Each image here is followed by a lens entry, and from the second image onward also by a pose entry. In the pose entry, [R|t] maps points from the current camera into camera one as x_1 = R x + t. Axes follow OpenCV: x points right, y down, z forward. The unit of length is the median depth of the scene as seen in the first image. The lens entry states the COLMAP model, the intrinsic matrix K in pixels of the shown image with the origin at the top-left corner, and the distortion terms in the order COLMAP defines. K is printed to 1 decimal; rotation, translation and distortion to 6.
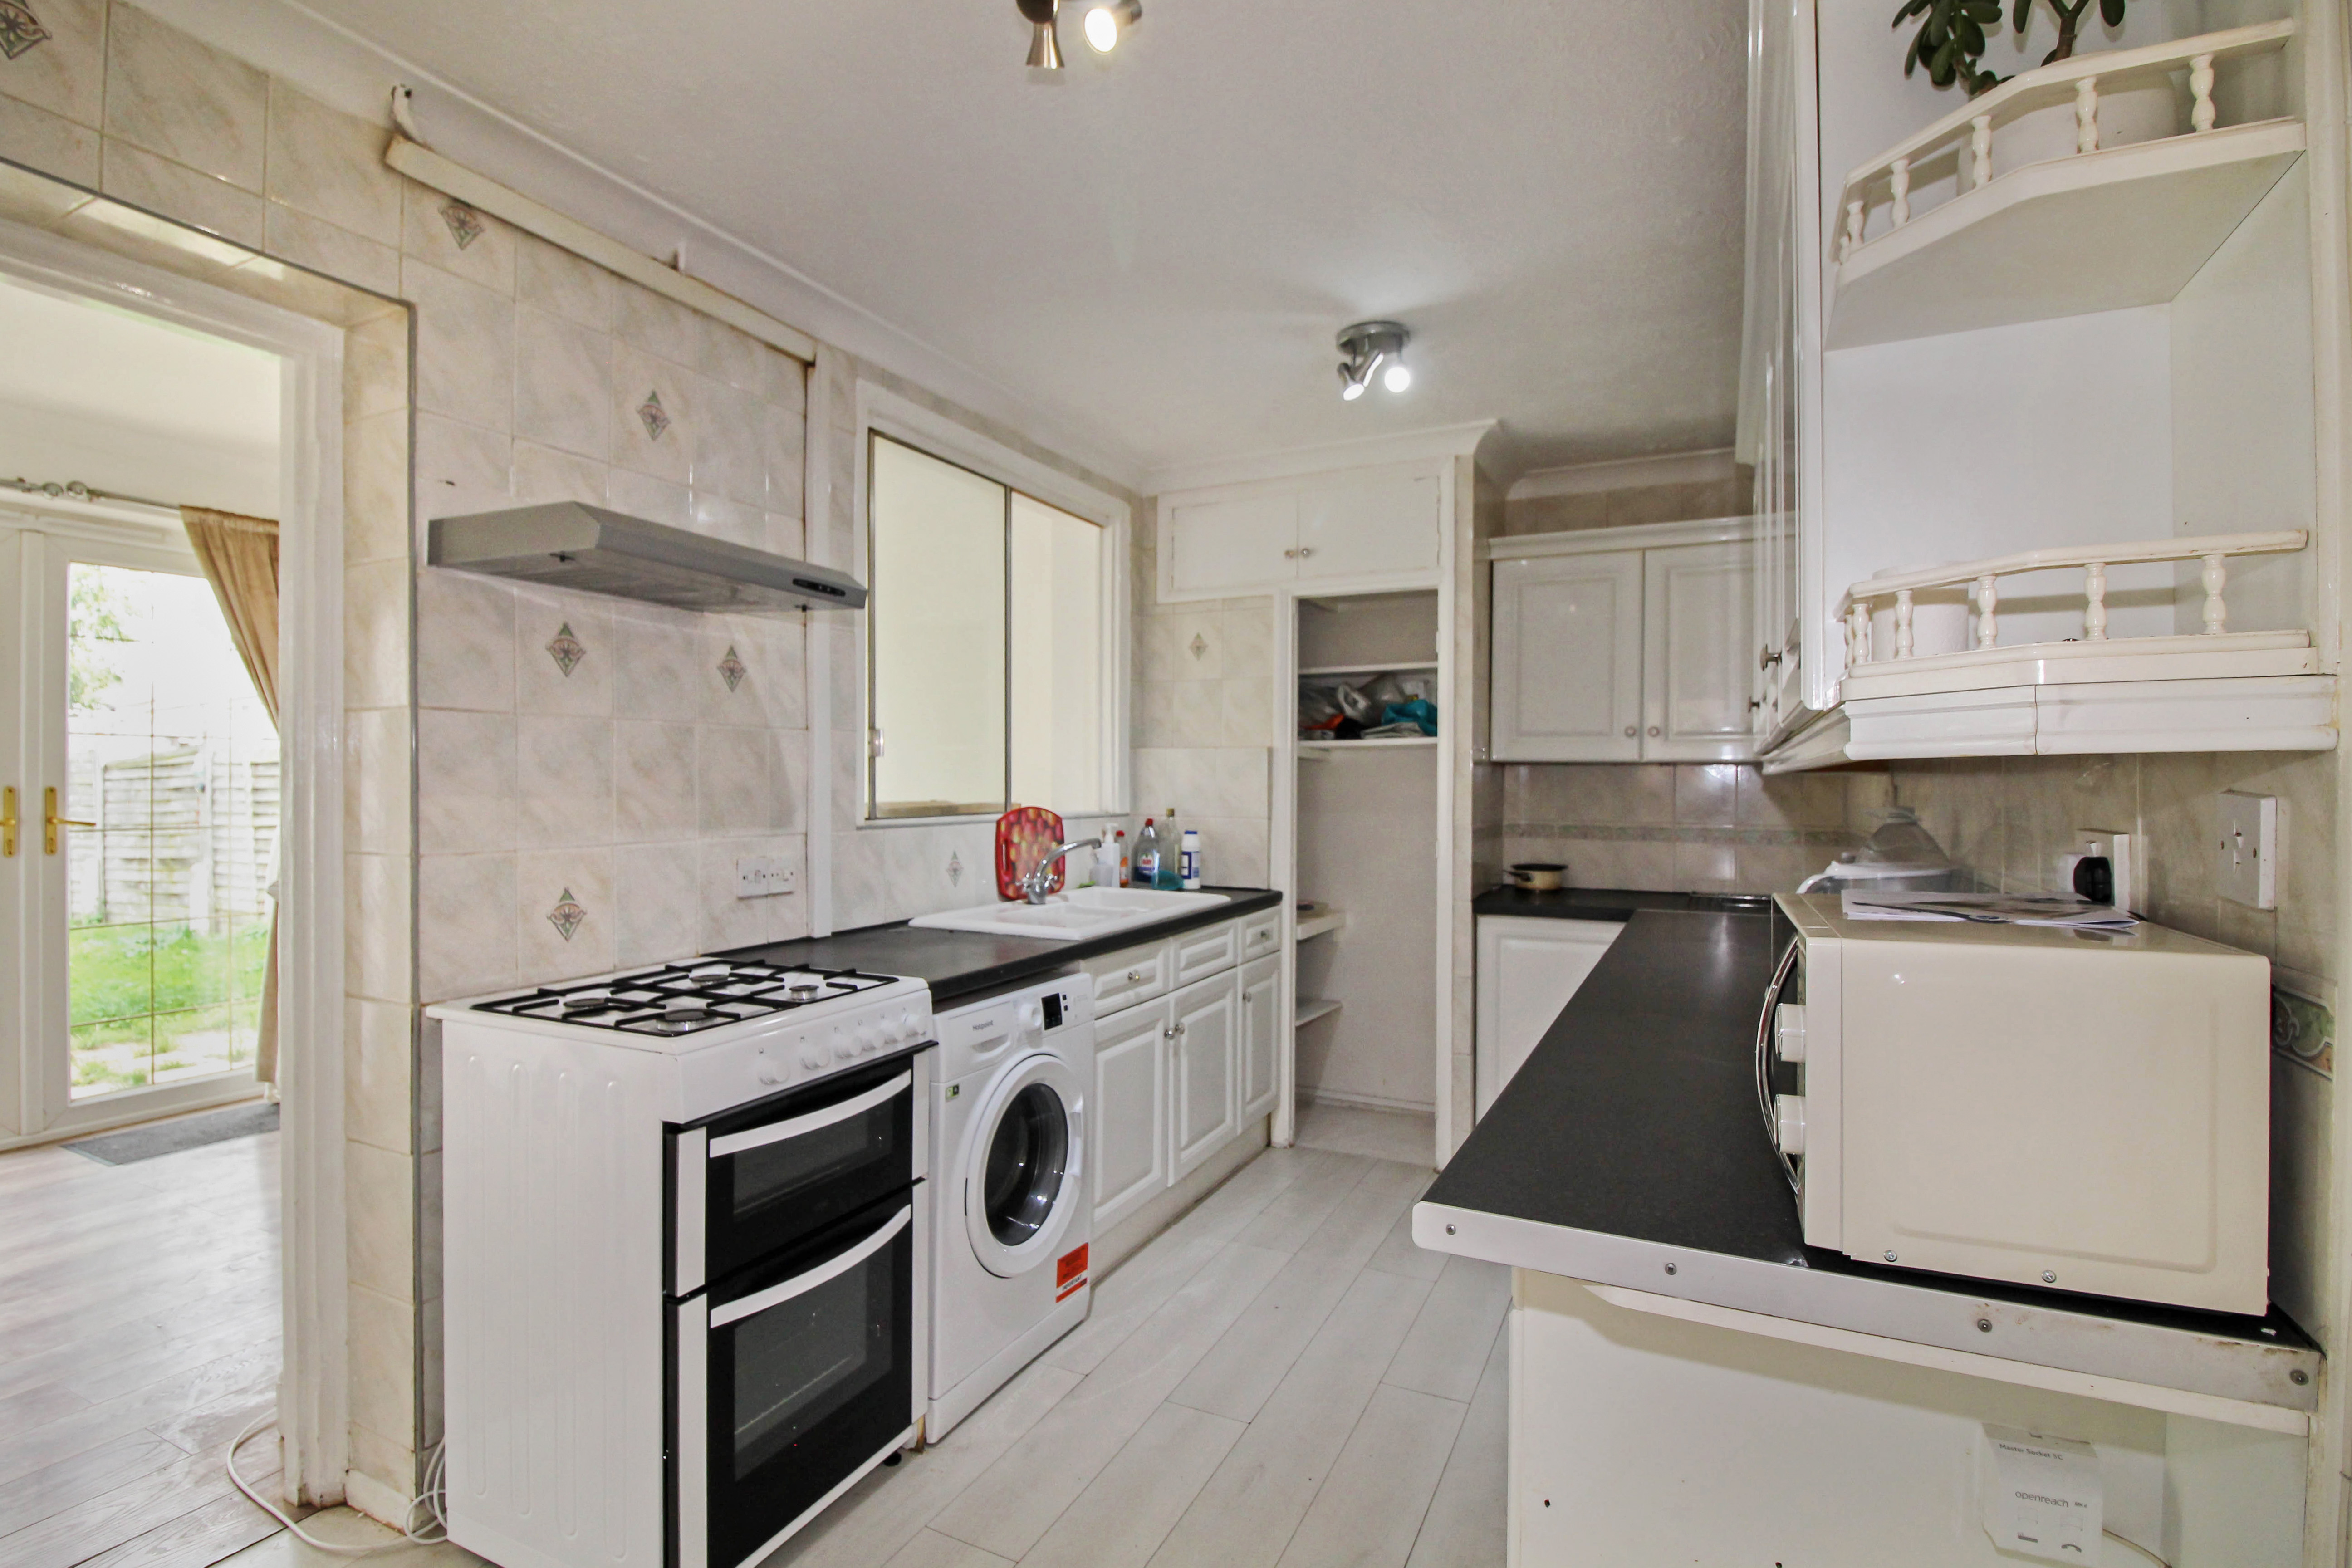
lens RADIAL K [[1136.1, 0, 1174.9], [0, 1136.1, 788.6], [0, 0, 1]] dist [-0.002125, -0.000545]
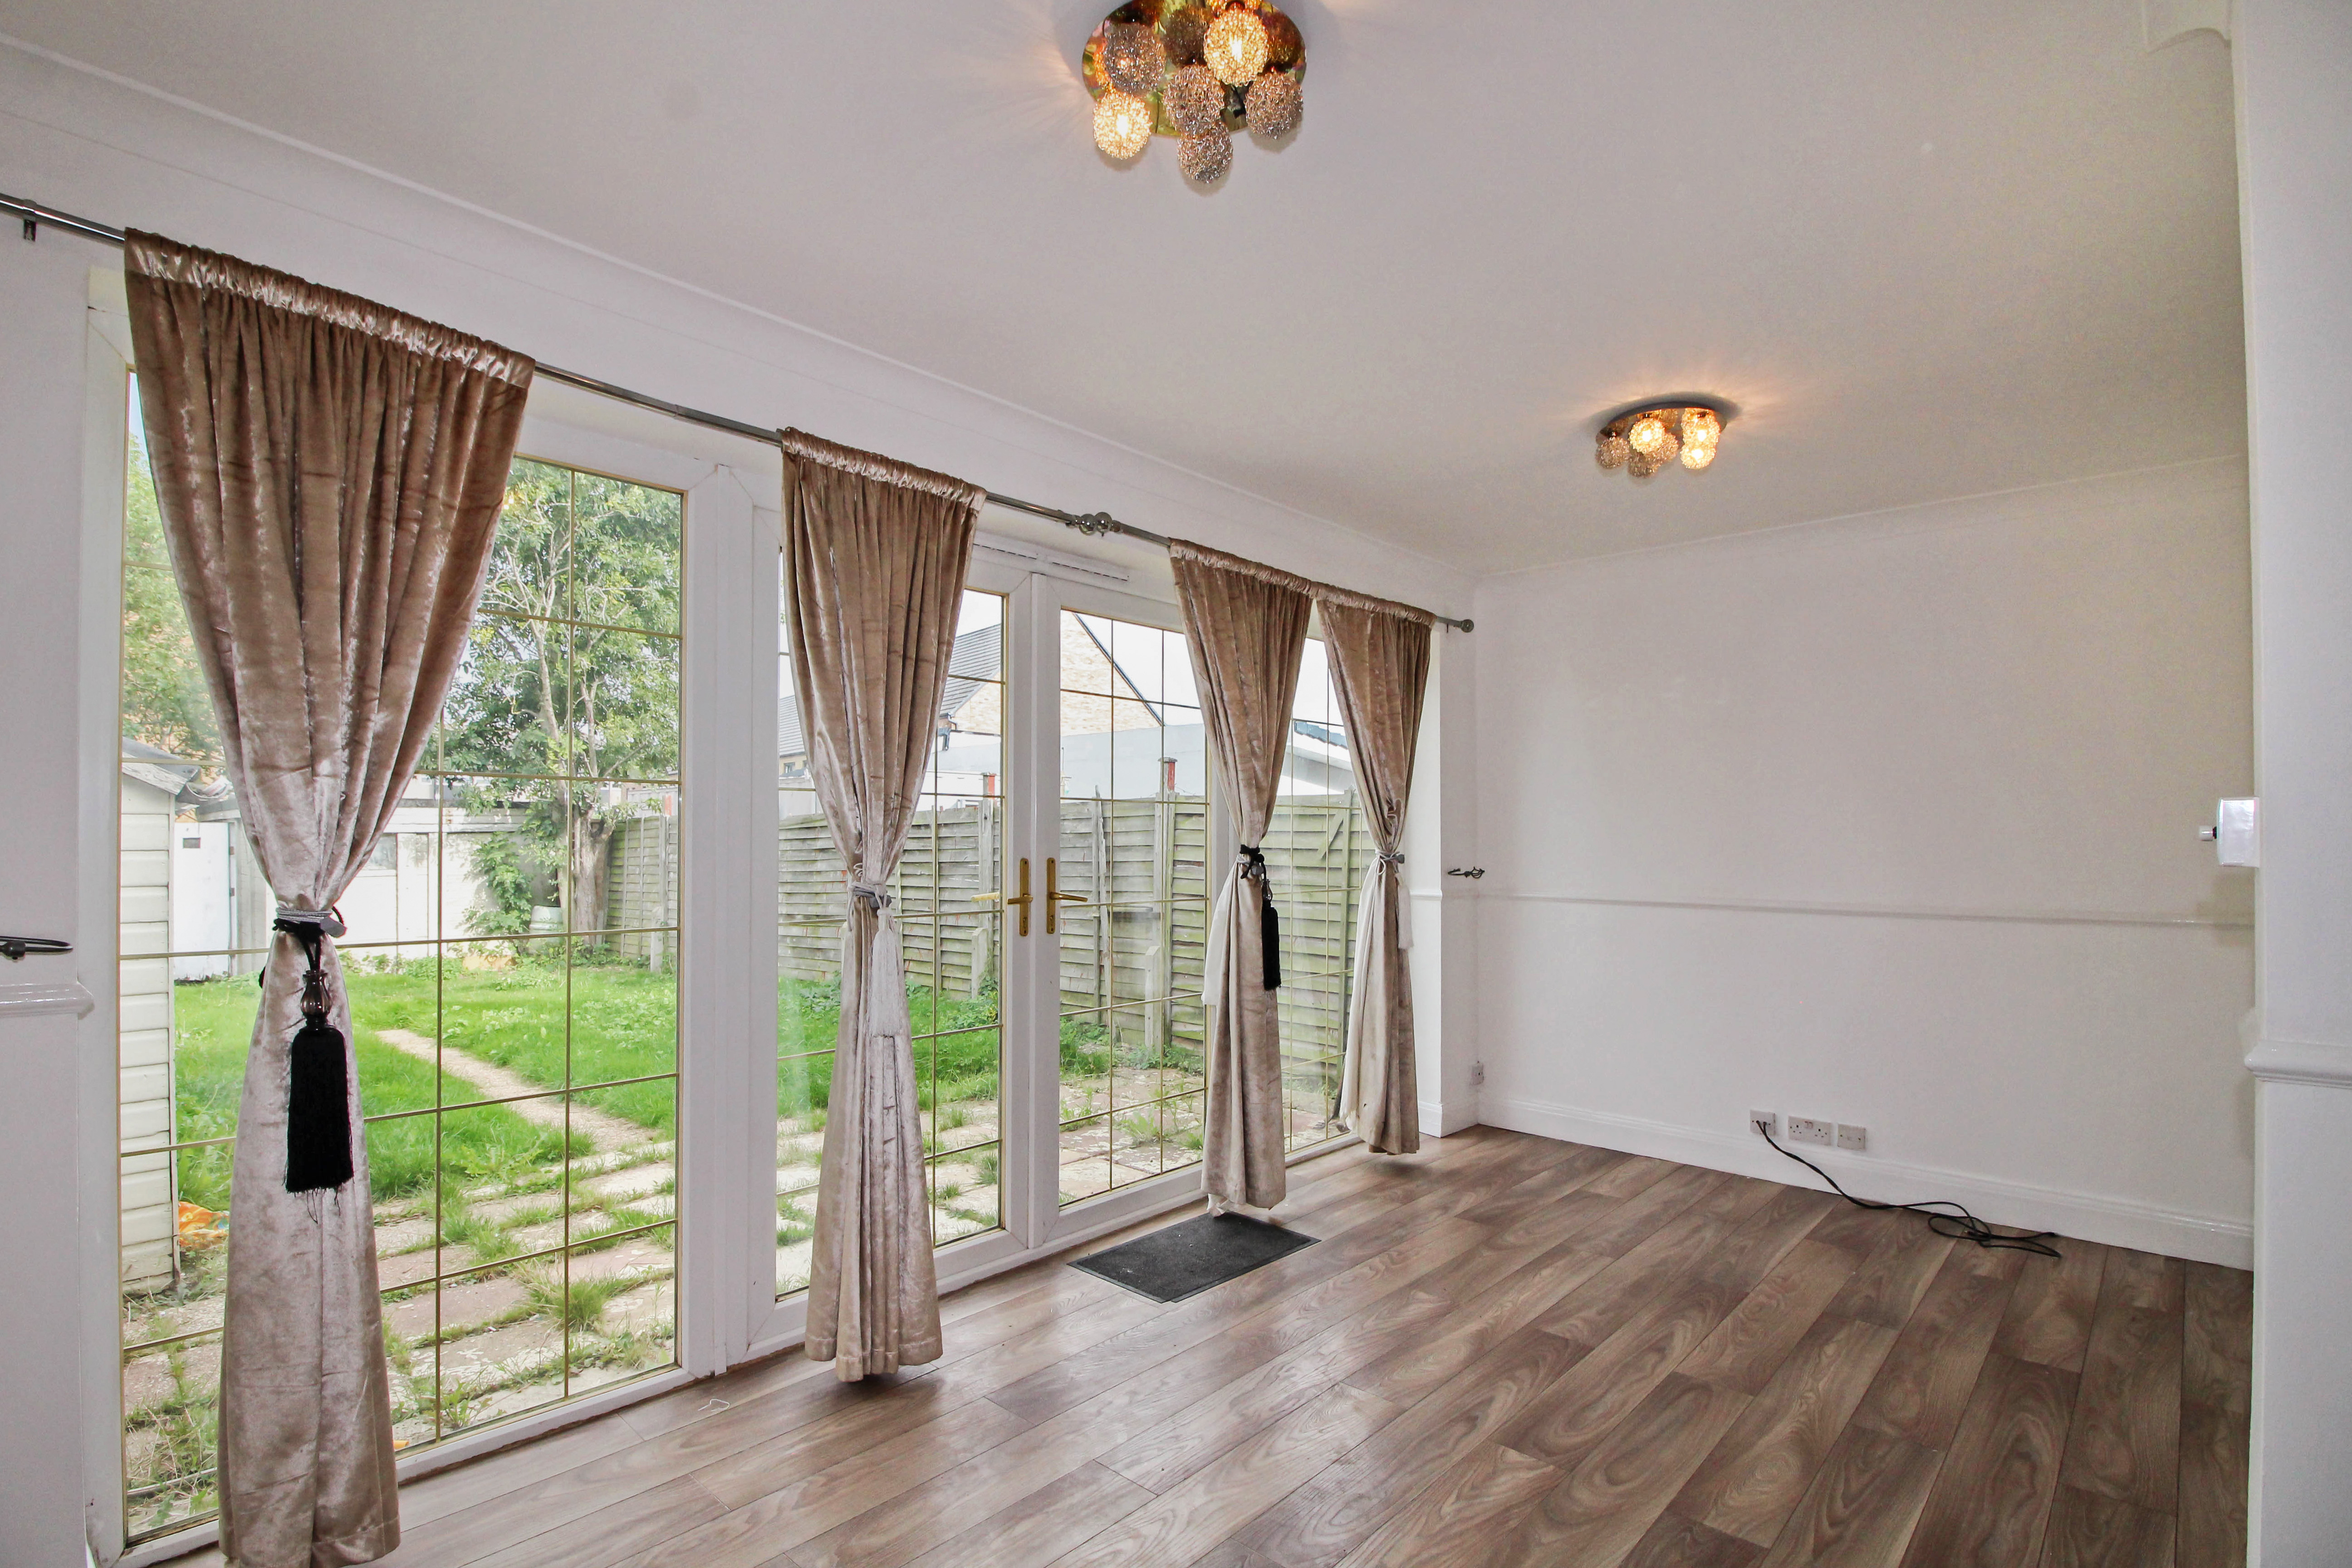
lens RADIAL K [[1136.1, 0, 1204.5], [0, 1136.1, 830.4], [0, 0, 1]] dist [-0.002125, -0.000545]
pose [[0.967112, -0.002265, -0.254341, -0.271994], [-0.000925, 0.999922, -0.012422, -0.004988], [0.254349, 0.012248, 0.967035, 0.066402]]
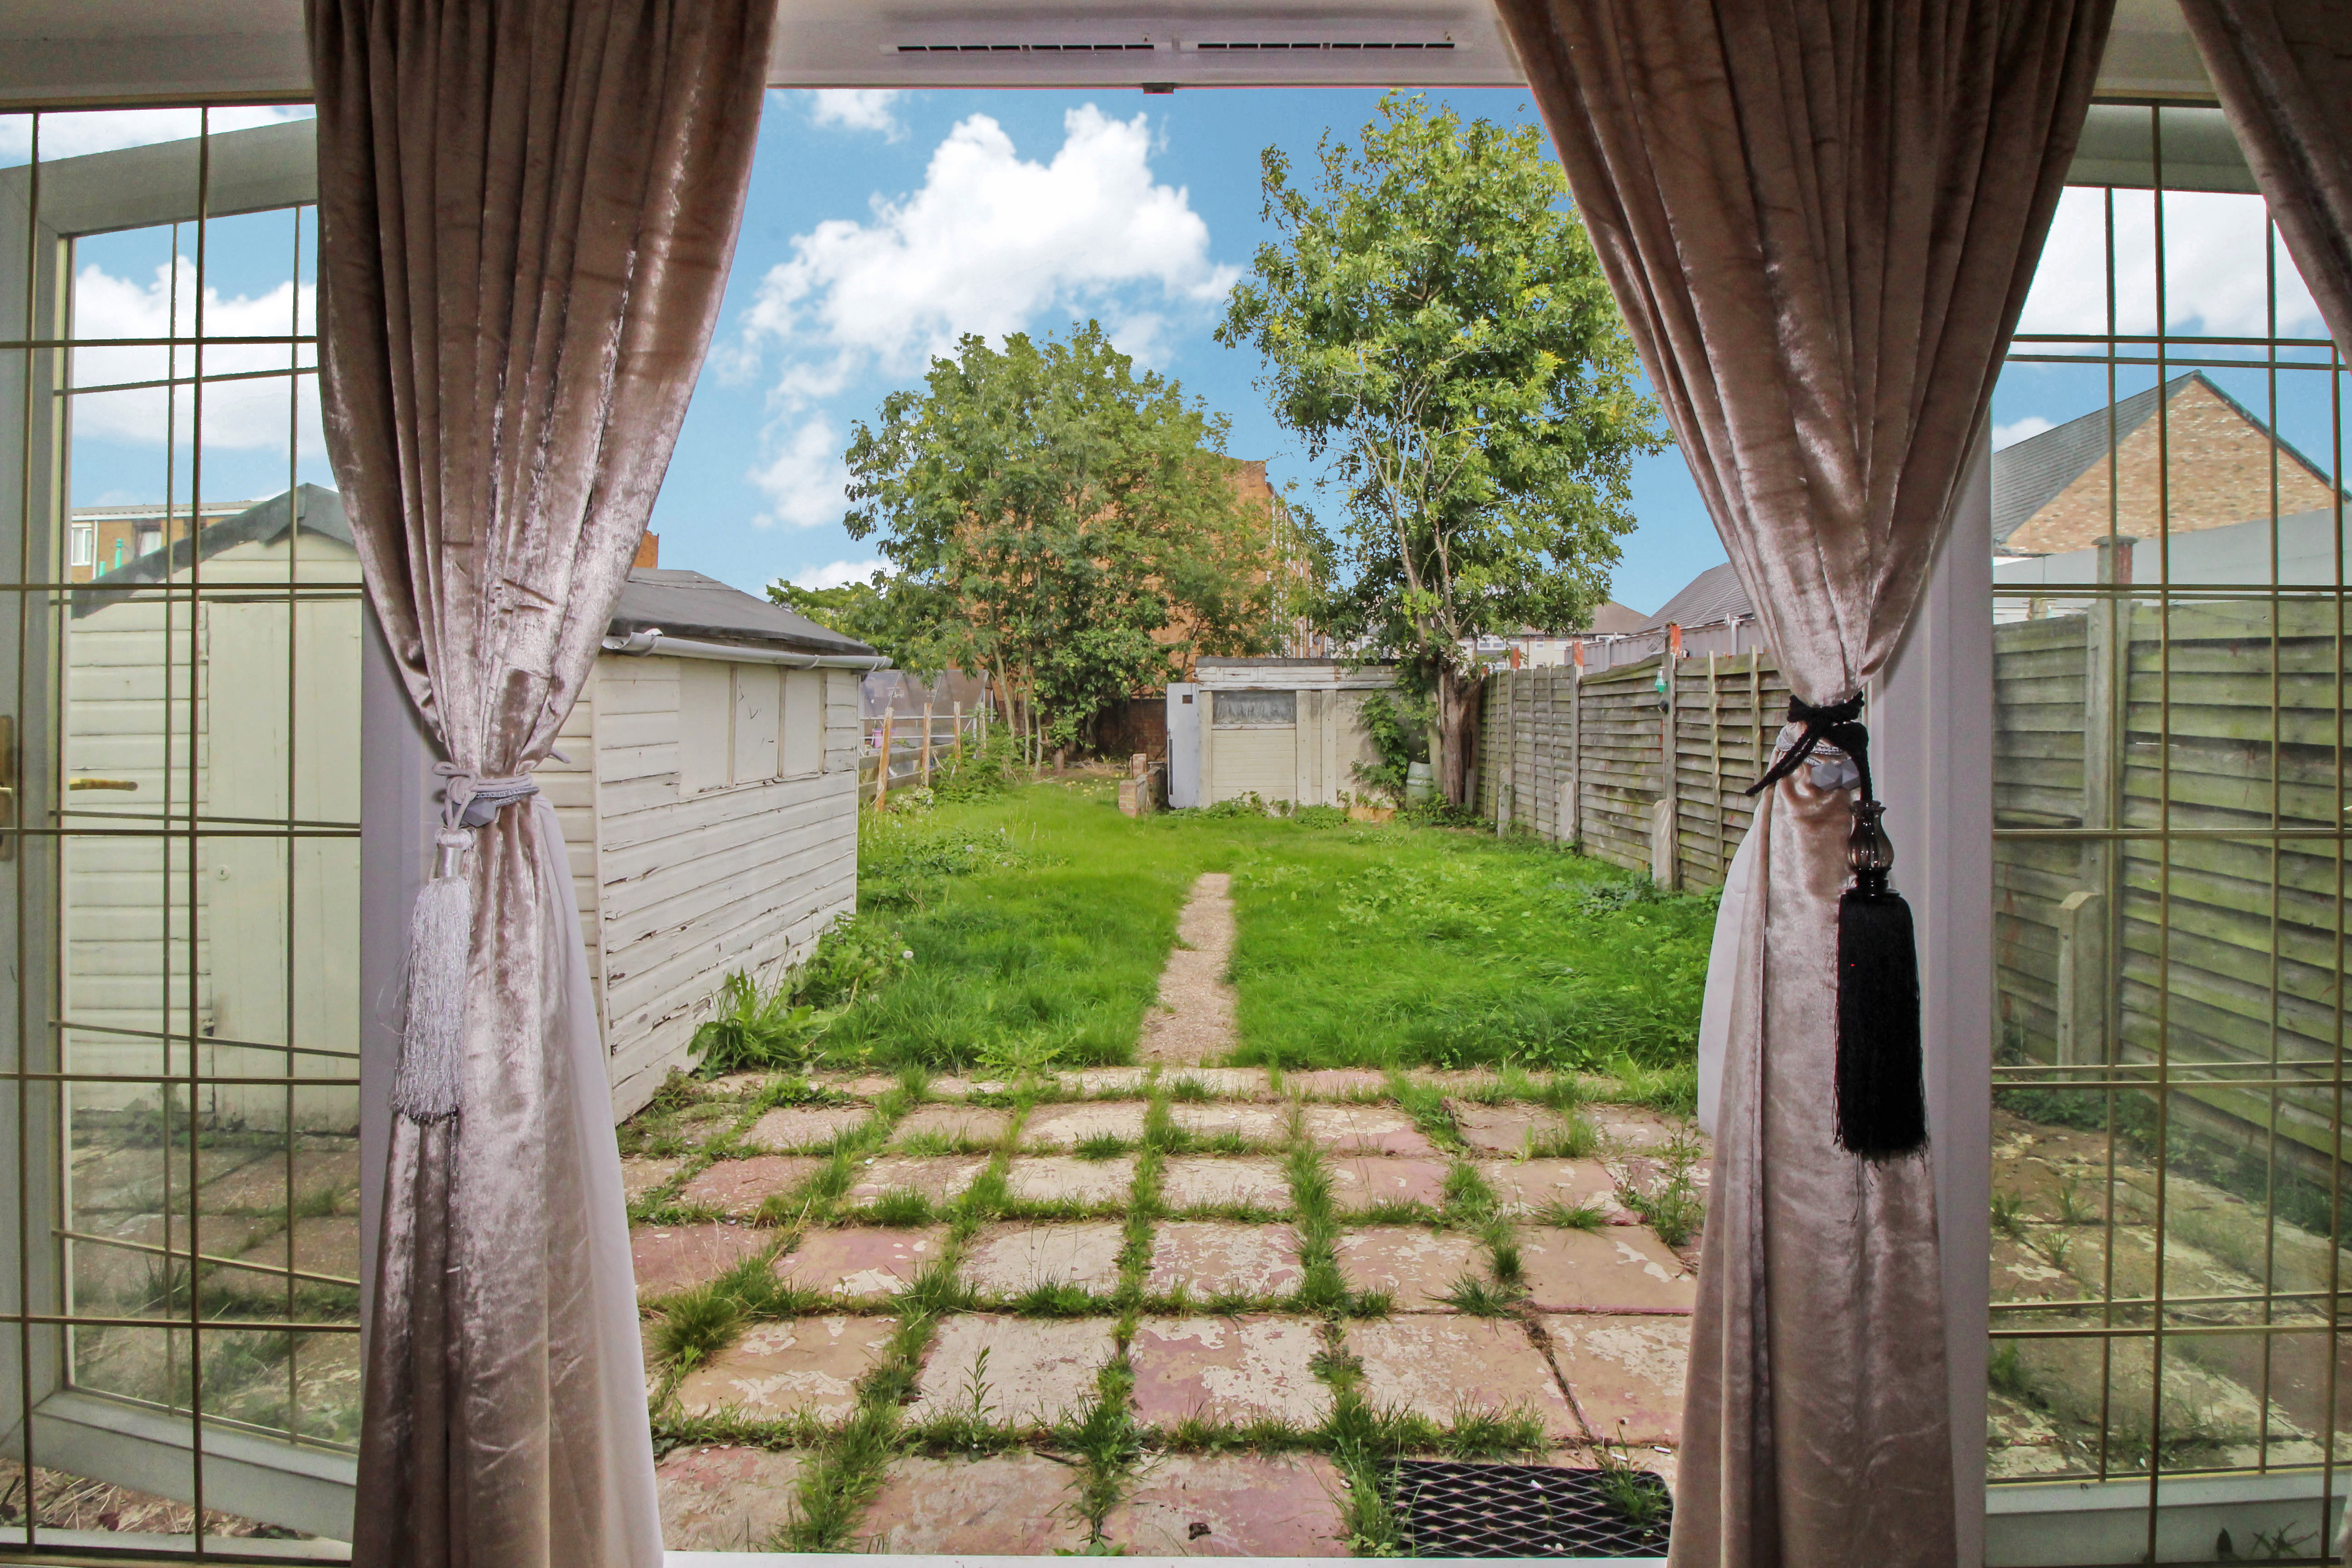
lens RADIAL K [[1136.1, 0, 1180.1], [0, 1136.1, 699.3], [0, 0, 1]] dist [-0.002125, -0.000545]
pose [[0.430754, 0.002313, -0.902466, -0.272170], [-0.006738, 0.999977, -0.000654, -0.003352], [0.902444, 0.006363, 0.430760, 0.334151]]
